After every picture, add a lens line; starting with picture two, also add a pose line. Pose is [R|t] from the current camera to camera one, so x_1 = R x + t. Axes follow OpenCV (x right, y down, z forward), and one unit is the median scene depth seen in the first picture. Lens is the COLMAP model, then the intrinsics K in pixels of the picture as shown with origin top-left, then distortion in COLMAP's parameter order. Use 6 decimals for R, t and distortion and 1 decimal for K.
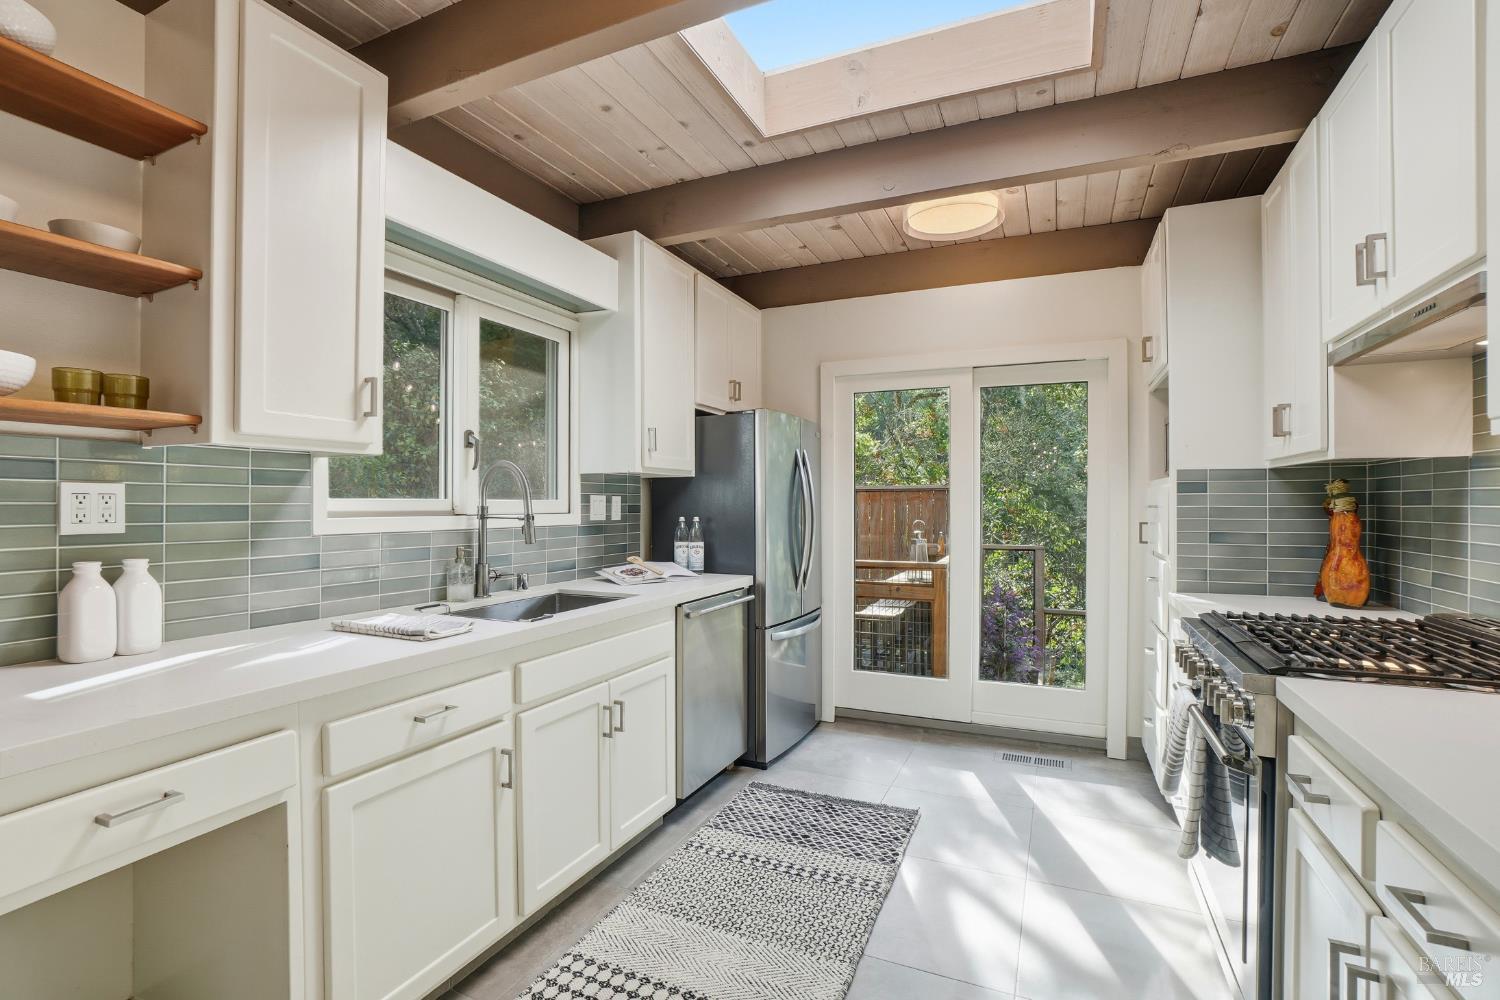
lens RADIAL K [[681.8, 0, 731.8], [0, 681.8, 504.2], [0, 0, 1]] dist [-0.065208, 0.024397]
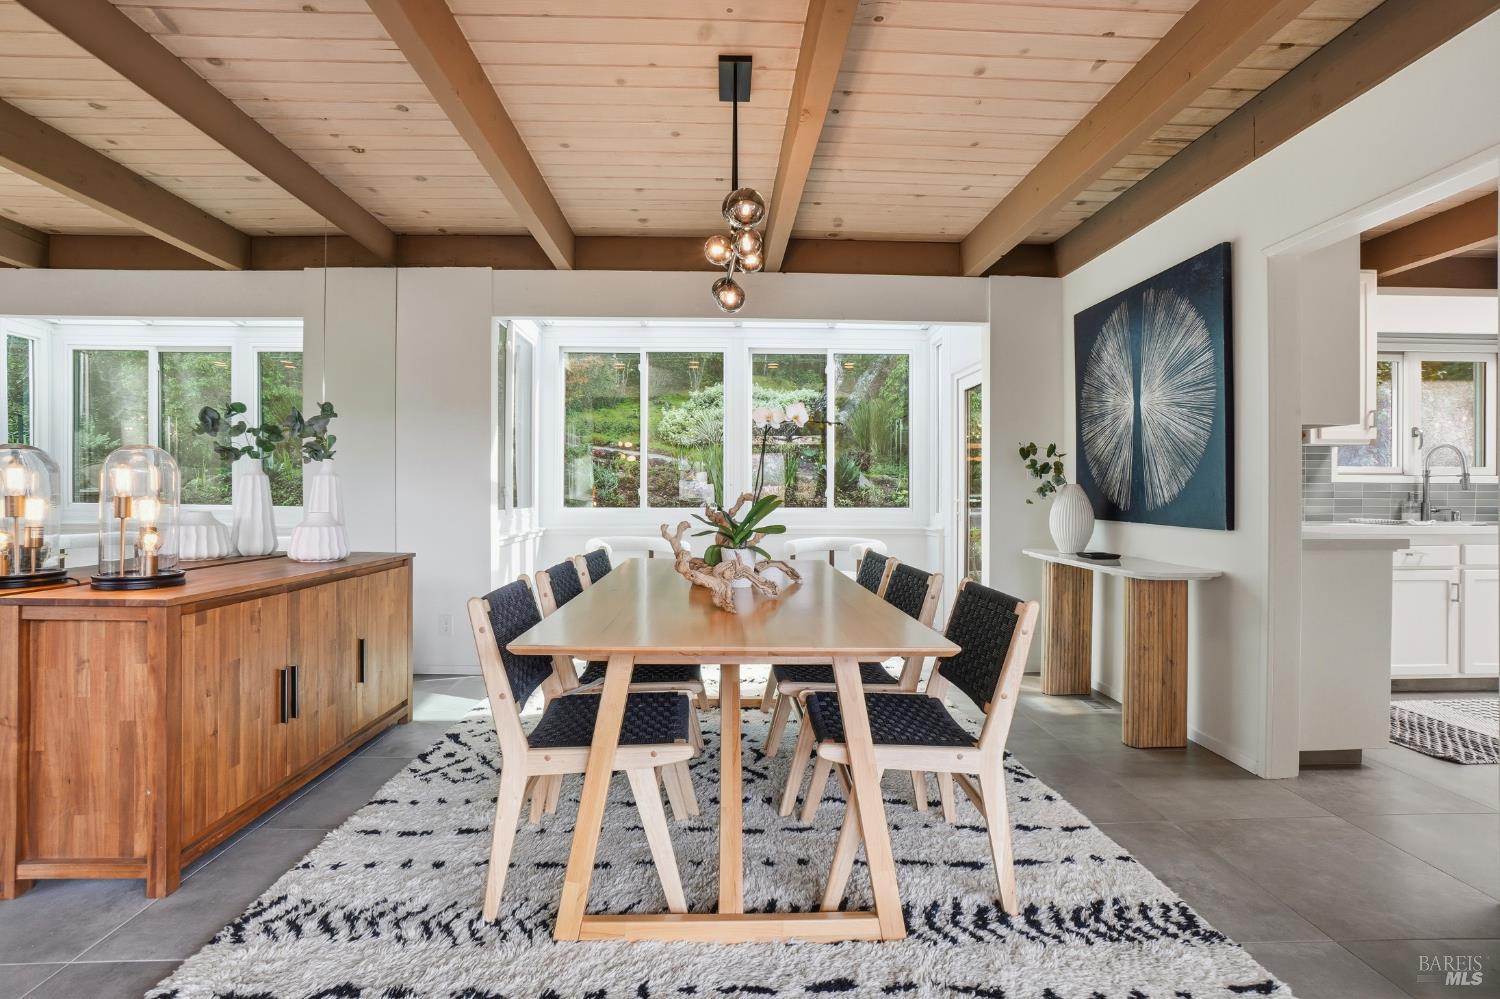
lens RADIAL K [[681.8, 0, 731.8], [0, 681.8, 503.7], [0, 0, 1]] dist [-0.065208, 0.024397]
pose [[0.464741, 0.004729, -0.885434, 0.323903], [-0.002479, 0.999989, 0.004040, 0.096952], [0.885443, 0.000318, 0.464748, -1.524237]]
